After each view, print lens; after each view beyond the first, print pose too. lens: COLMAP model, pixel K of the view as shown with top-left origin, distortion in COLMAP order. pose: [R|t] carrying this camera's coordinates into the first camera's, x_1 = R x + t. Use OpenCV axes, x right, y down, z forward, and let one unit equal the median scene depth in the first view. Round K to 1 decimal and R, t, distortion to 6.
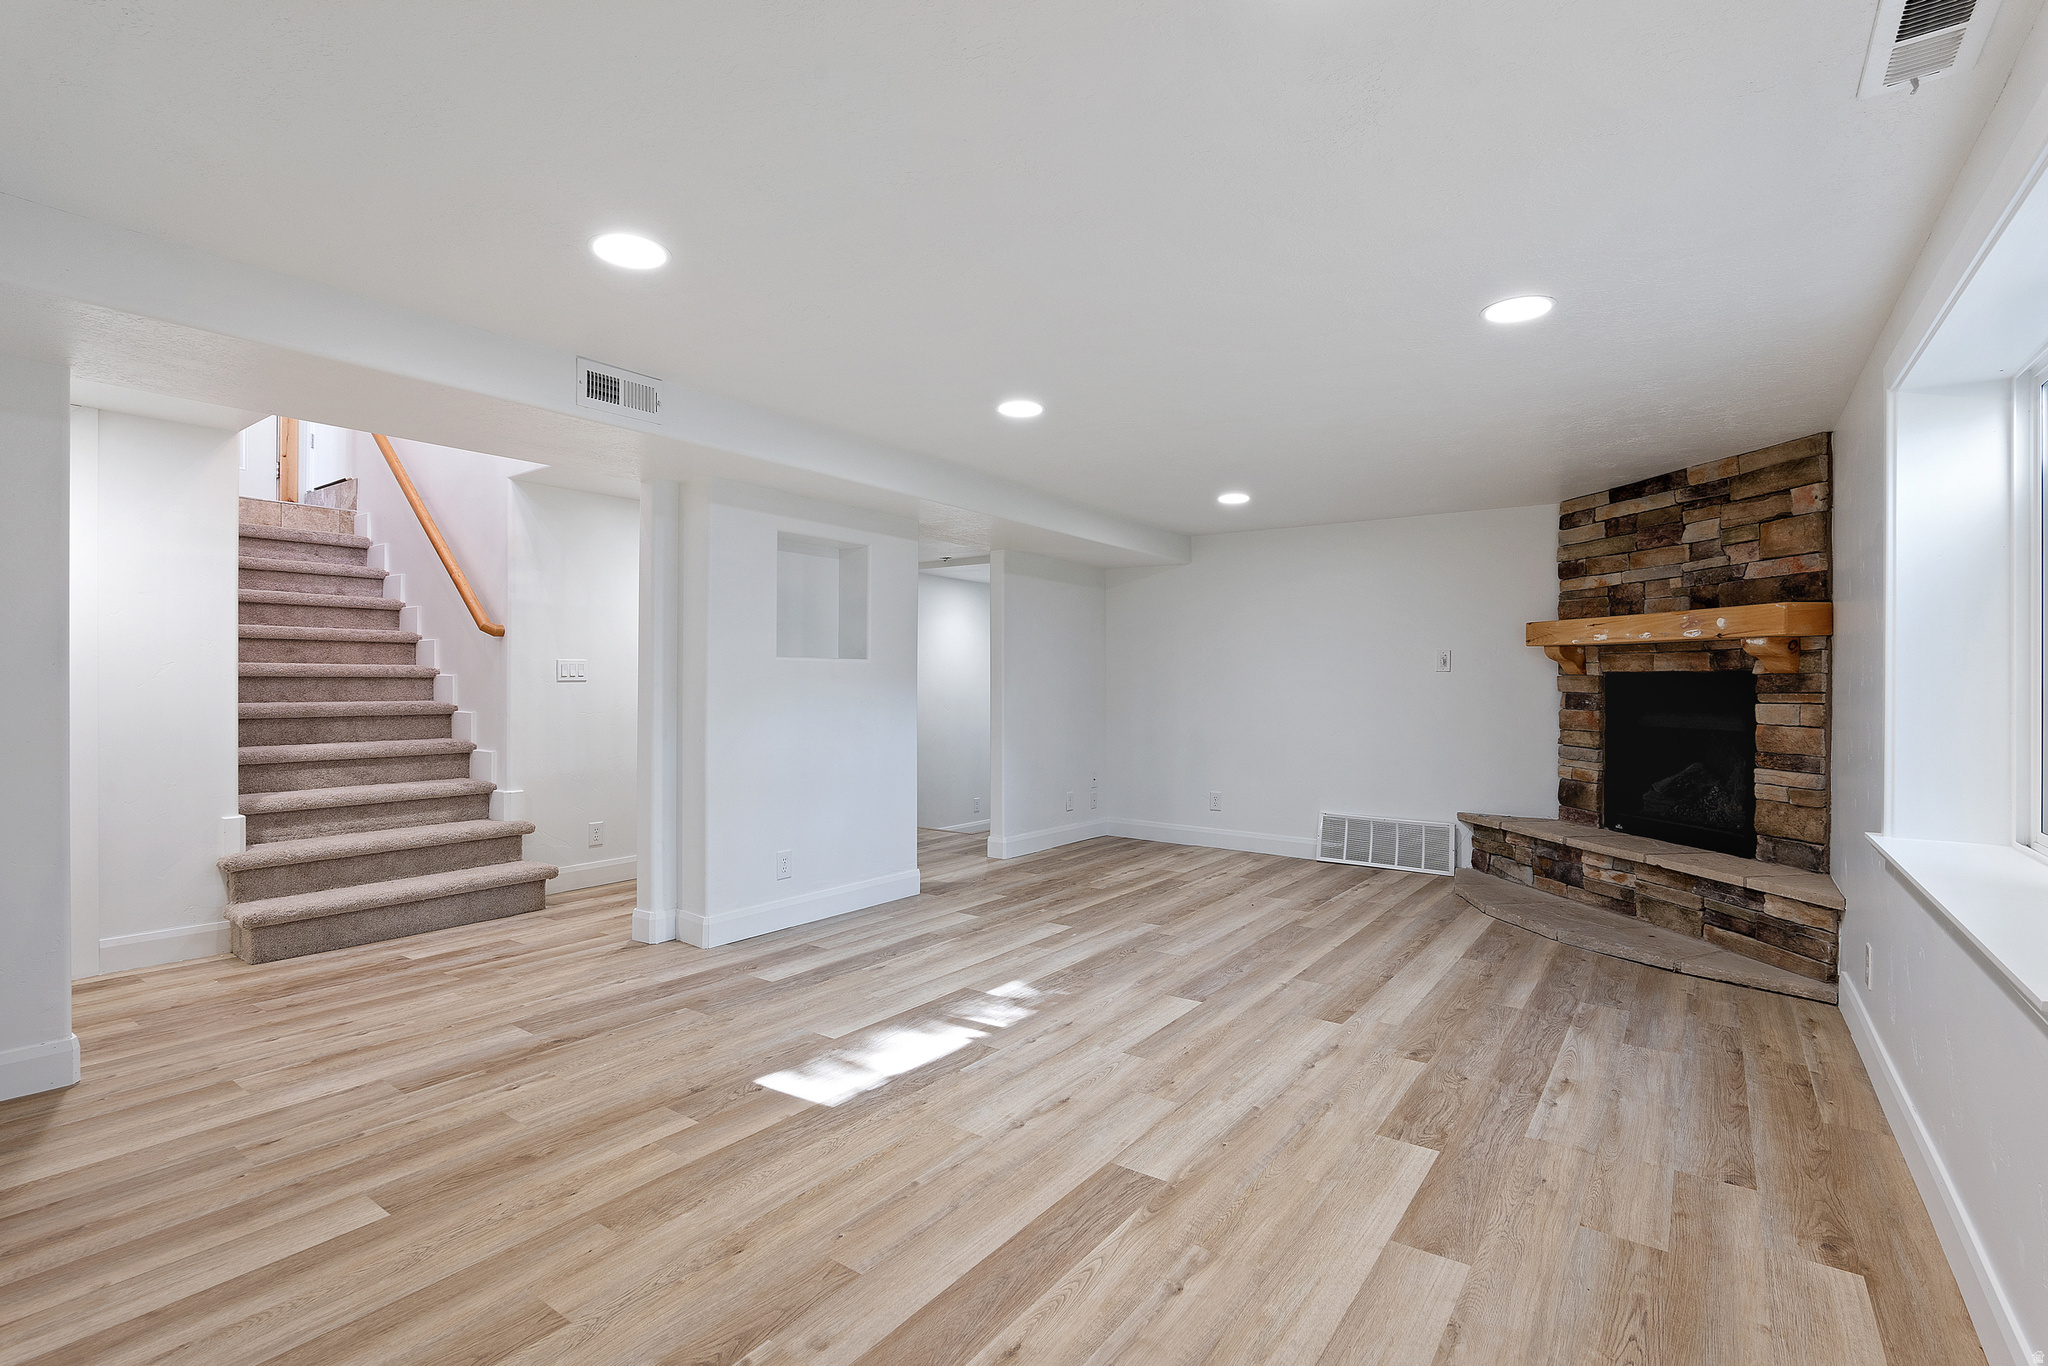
lens RADIAL K [[936.2, 0, 1031.0], [0, 936.2, 681.7], [0, 0, 1]] dist [-0.025277, 0.000843]
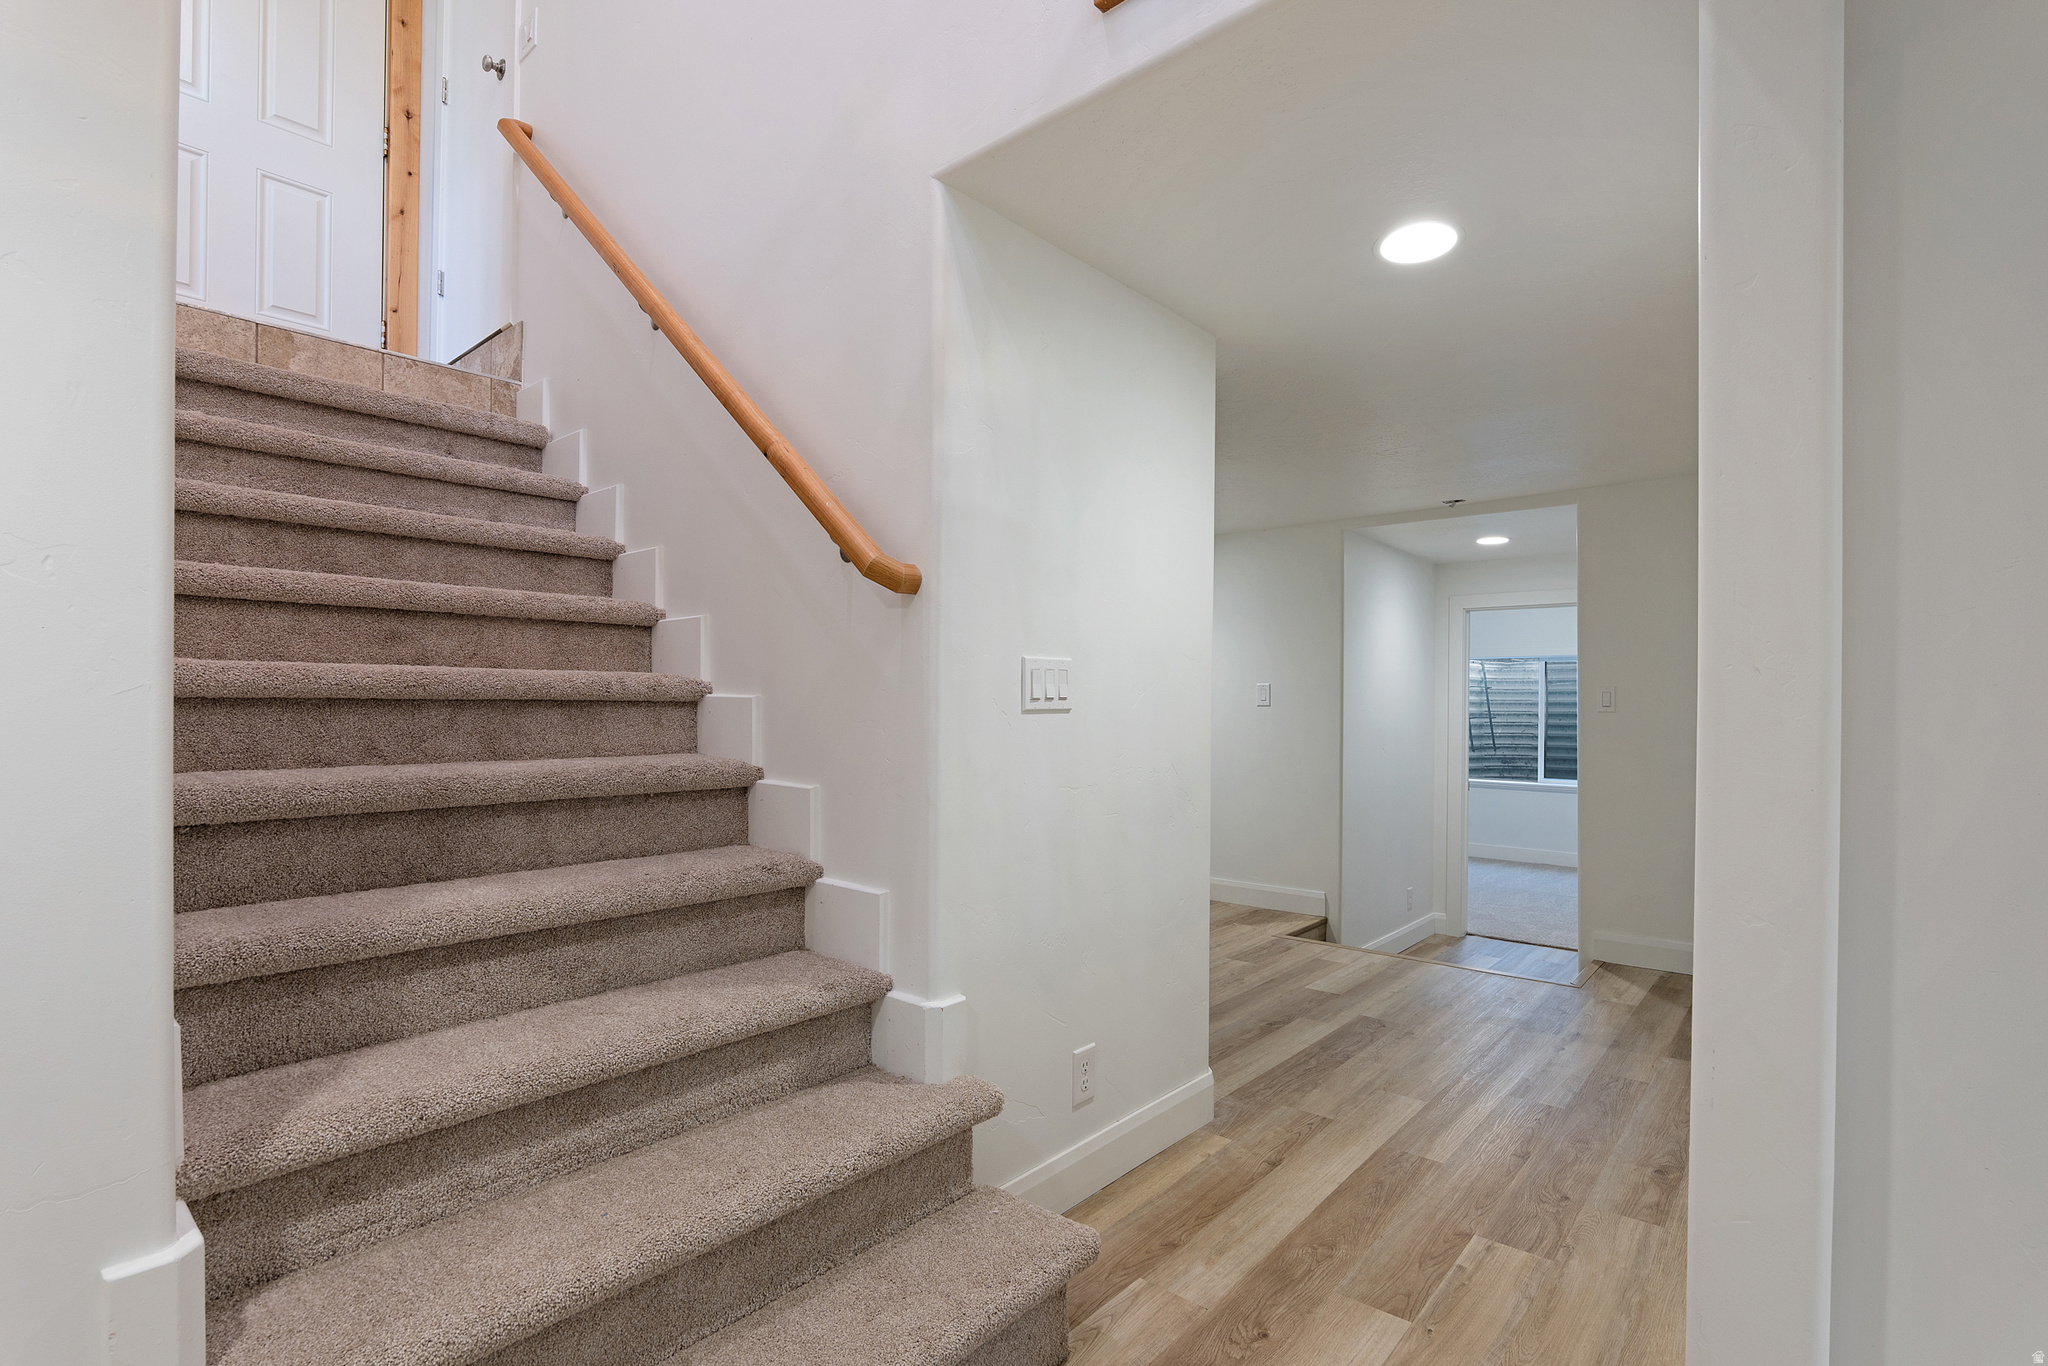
lens RADIAL K [[936.2, 0, 1018.9], [0, 936.2, 693.9], [0, 0, 1]] dist [-0.025277, 0.000843]
pose [[0.995475, 0.000258, -0.095020, -0.465542], [-0.001477, 0.999918, -0.012750, -0.002590], [0.095009, 0.012833, 0.995394, 0.589815]]
